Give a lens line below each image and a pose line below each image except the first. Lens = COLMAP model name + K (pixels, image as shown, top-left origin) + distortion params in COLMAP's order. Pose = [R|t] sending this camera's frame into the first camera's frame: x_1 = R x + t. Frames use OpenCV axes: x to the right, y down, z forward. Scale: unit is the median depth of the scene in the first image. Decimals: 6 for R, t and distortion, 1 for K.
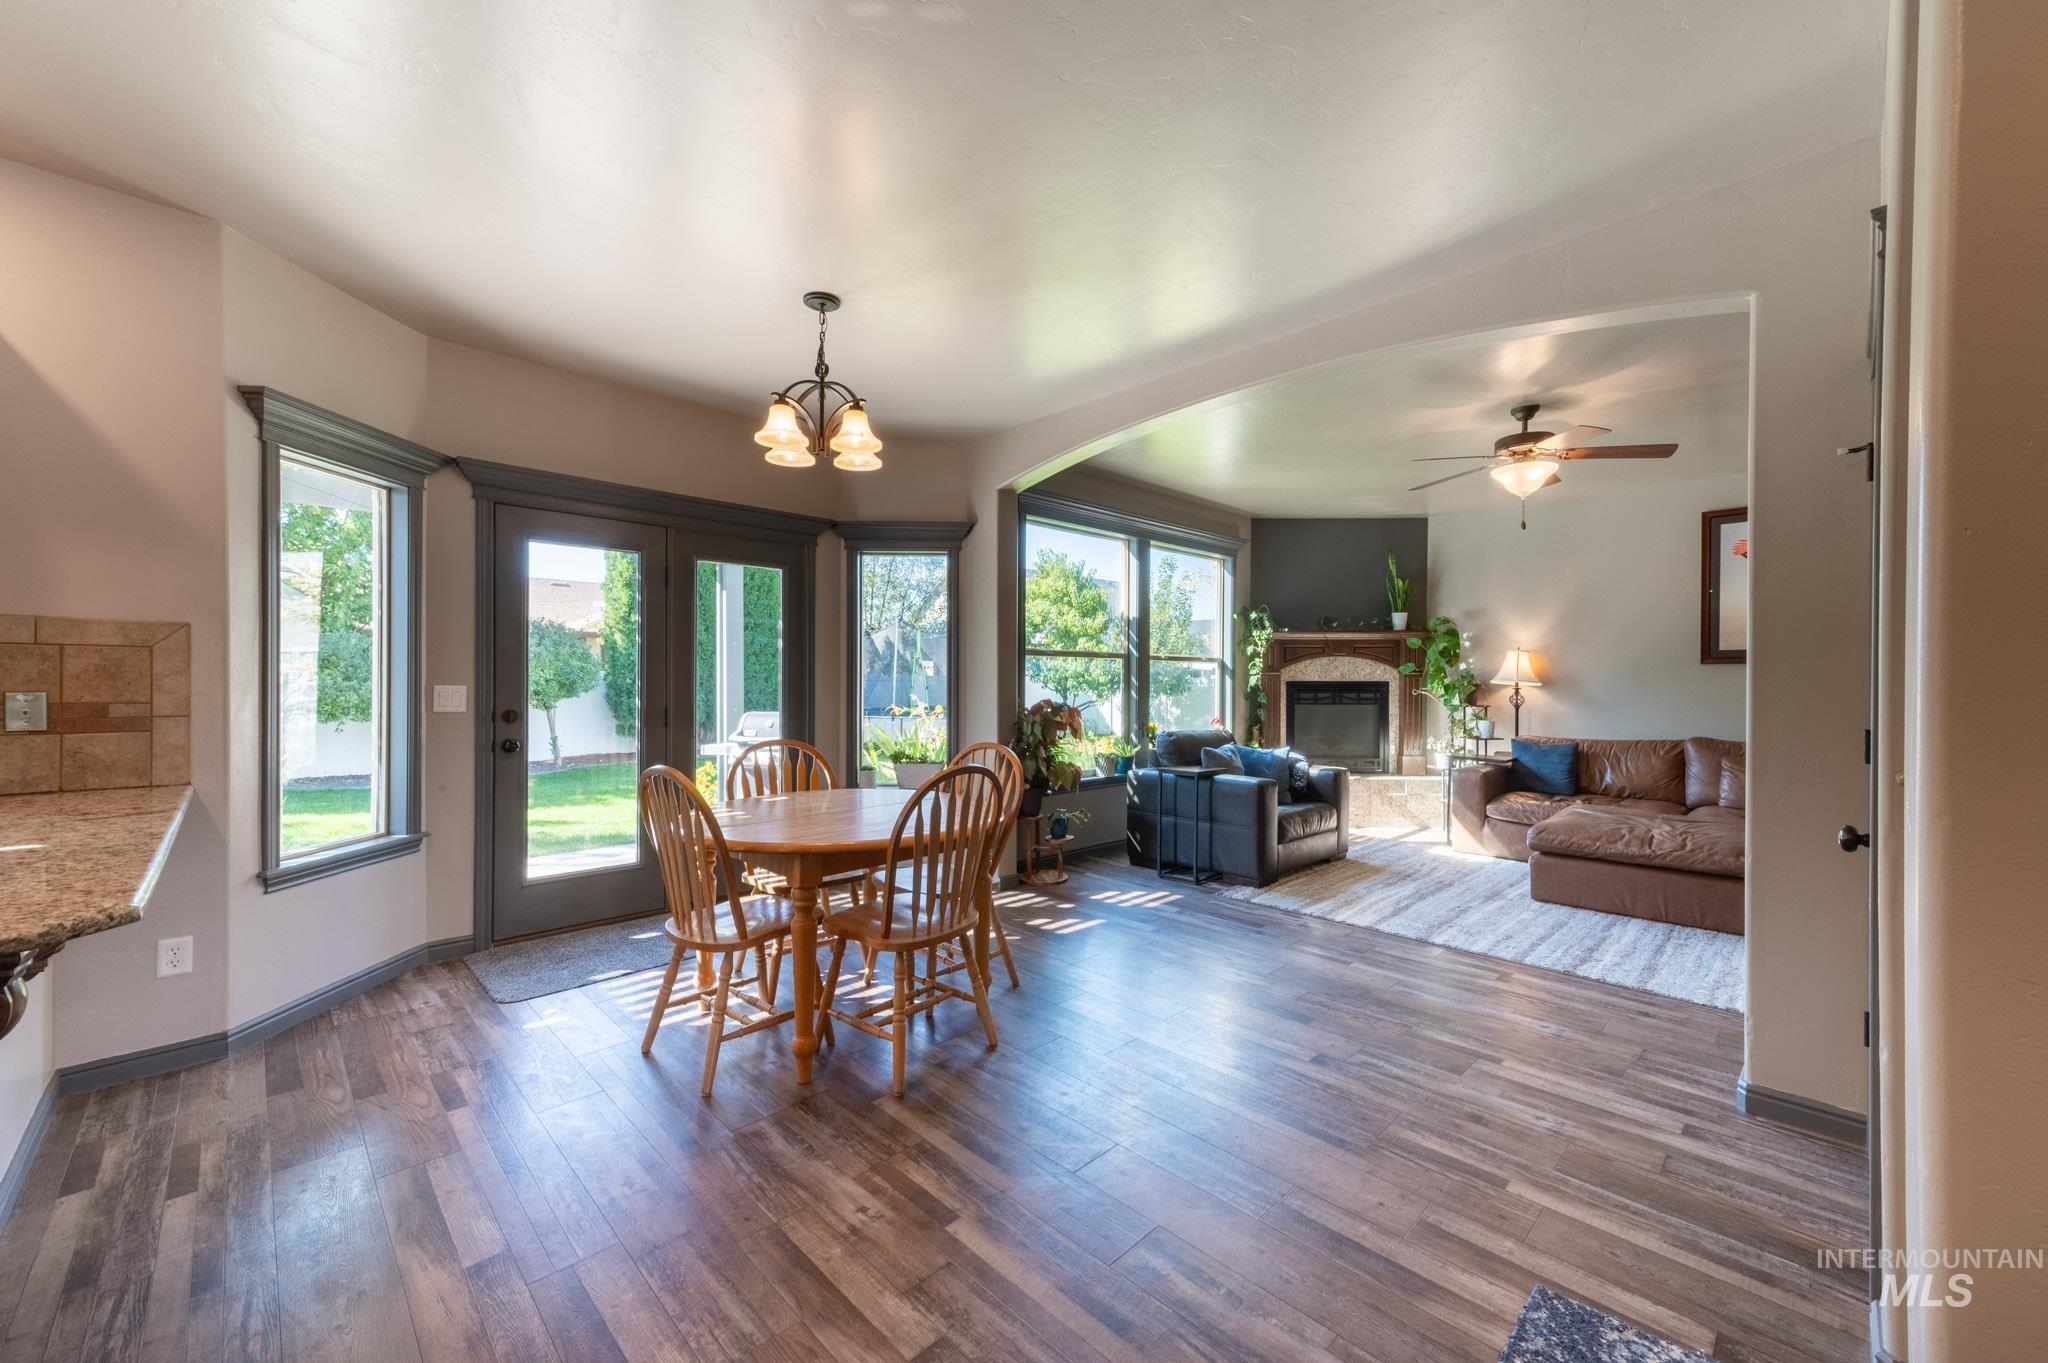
lens RADIAL K [[796.5, 0, 1024.0], [0, 796.5, 681.5], [0, 0, 1]] dist [0.016388, 0.000436]
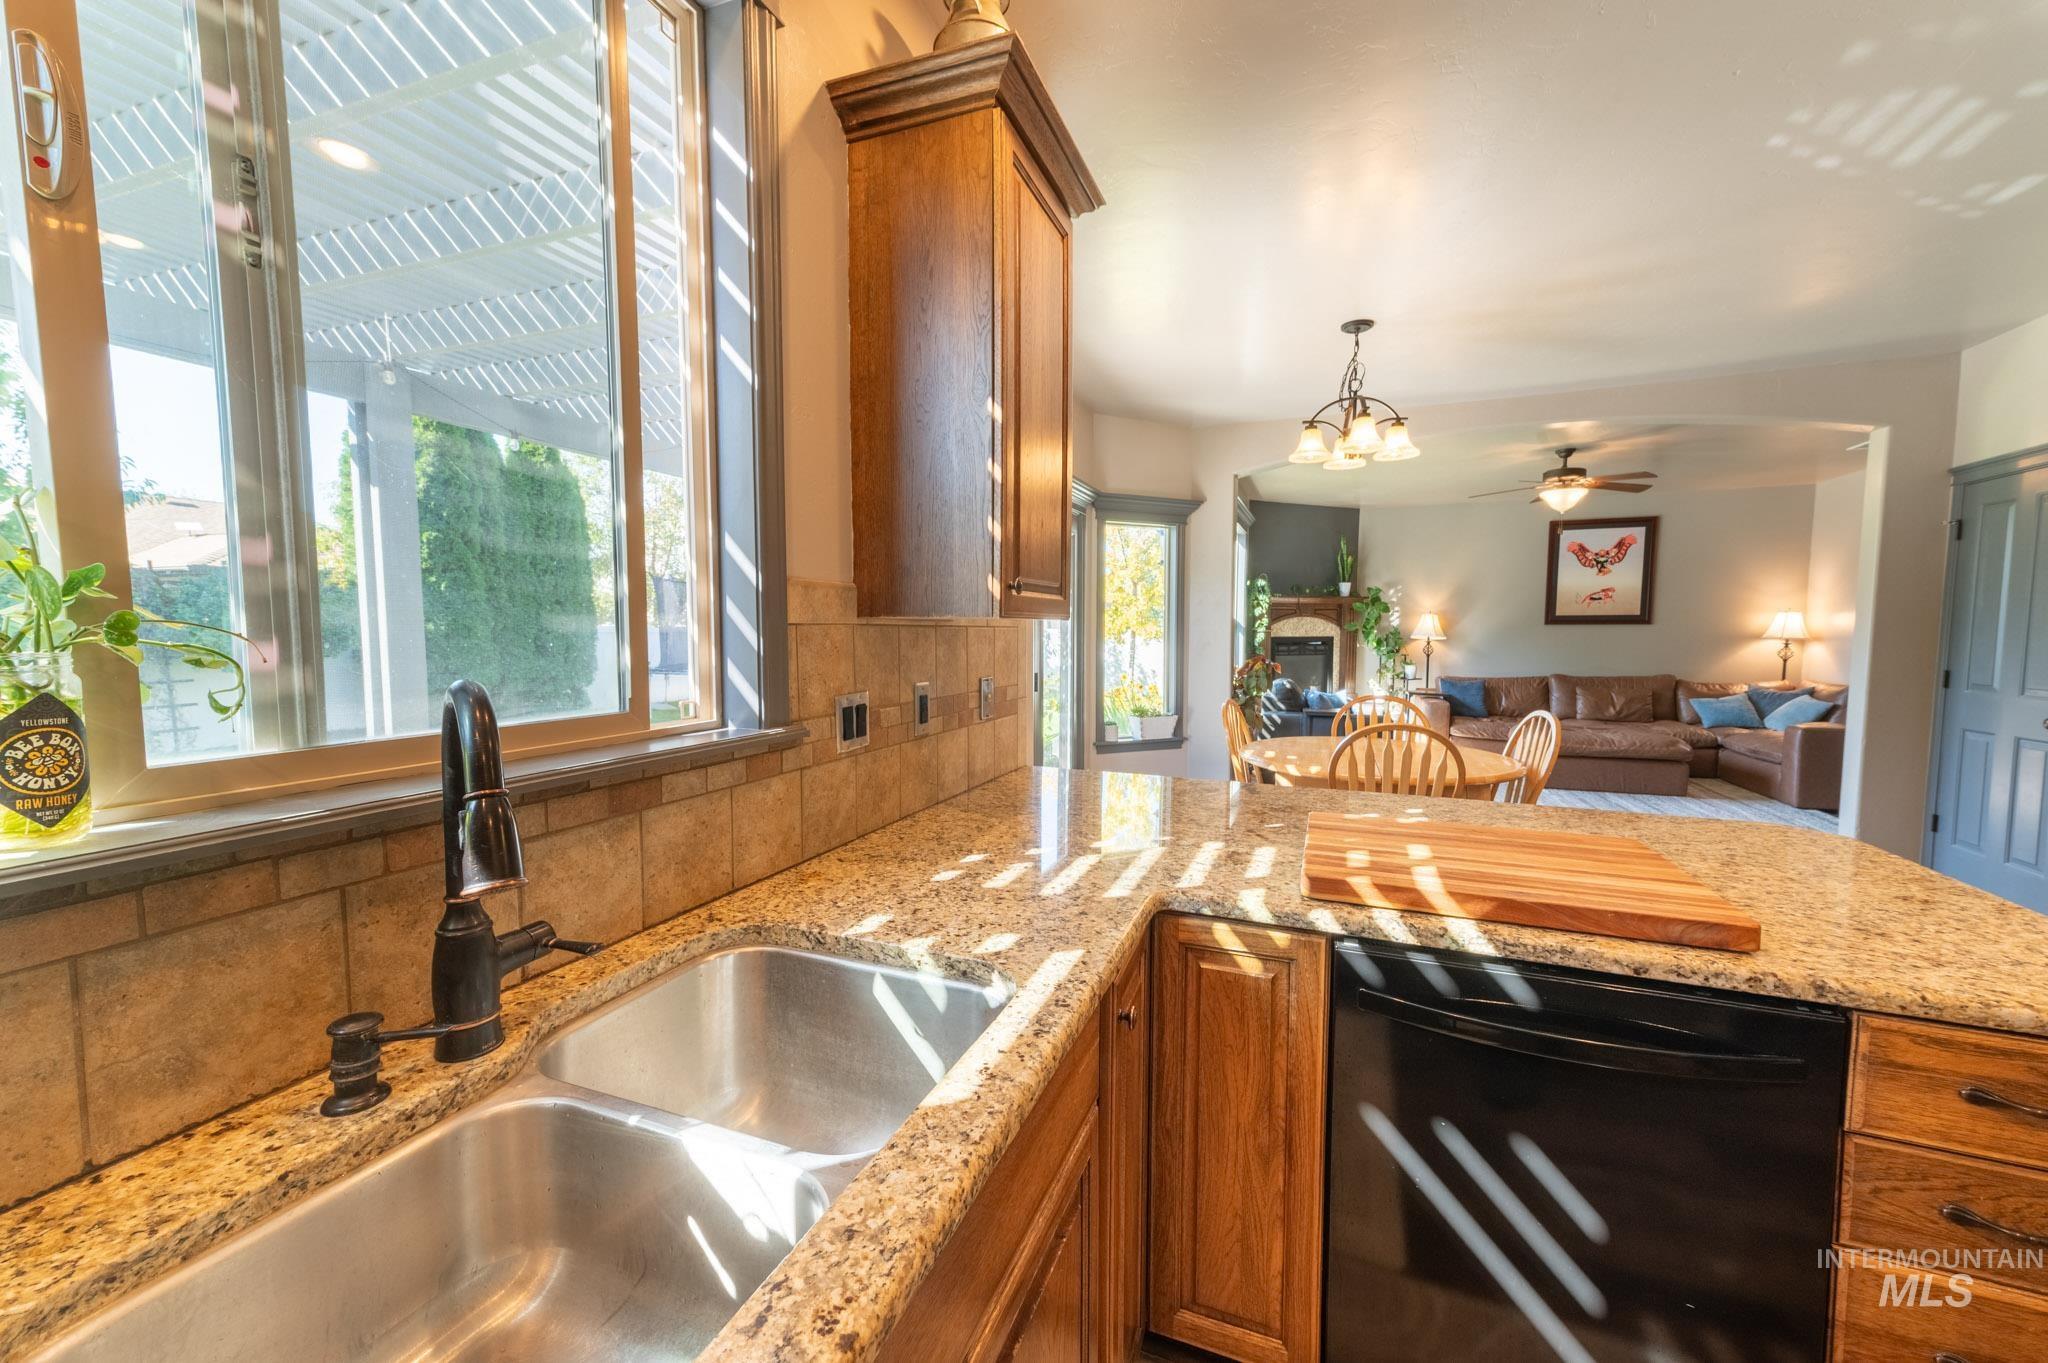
lens RADIAL K [[796.5, 0, 1024.0], [0, 796.5, 681.5], [0, 0, 1]] dist [0.016388, 0.000436]
pose [[0.906840, -0.030899, 0.420342, -0.655917], [0.002583, 0.997698, 0.067769, -0.019692], [-0.421468, -0.060370, 0.904832, 0.062469]]
